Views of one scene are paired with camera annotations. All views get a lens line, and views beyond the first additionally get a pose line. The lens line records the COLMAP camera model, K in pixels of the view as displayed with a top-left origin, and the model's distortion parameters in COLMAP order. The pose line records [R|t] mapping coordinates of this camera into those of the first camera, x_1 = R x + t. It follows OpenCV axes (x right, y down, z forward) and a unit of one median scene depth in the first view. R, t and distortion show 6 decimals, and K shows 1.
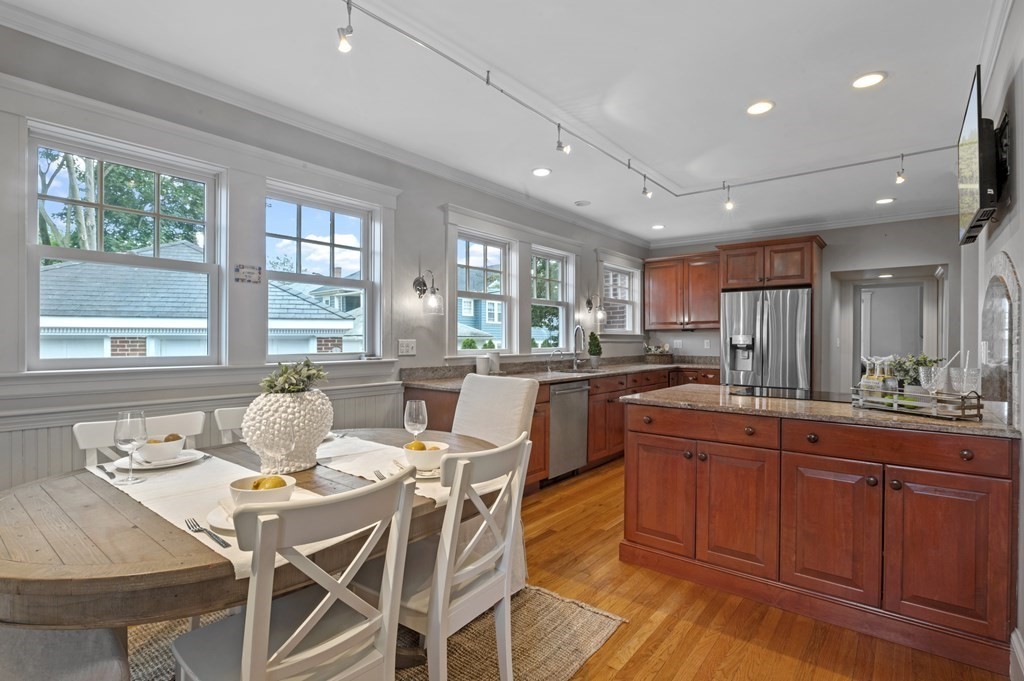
lens RADIAL K [[492.2, 0, 512.0], [0, 492.2, 340.5], [0, 0, 1]] dist [-0.002242, -0.000843]
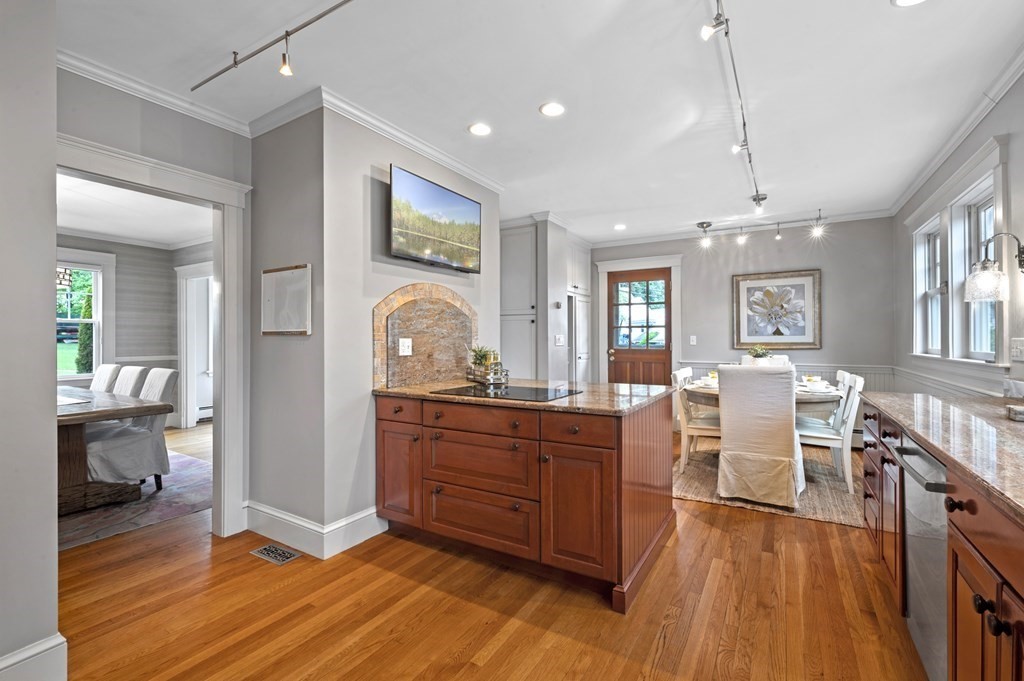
lens RADIAL K [[452.7, 0, 509.6], [0, 452.7, 343.0], [0, 0, 1]] dist [-0.006446, -0.000484]
pose [[-0.990008, 0.000239, -0.141010, 0.370070], [-0.001583, 0.999917, 0.012809, -0.001139], [0.141002, 0.012904, -0.989925, 0.977699]]
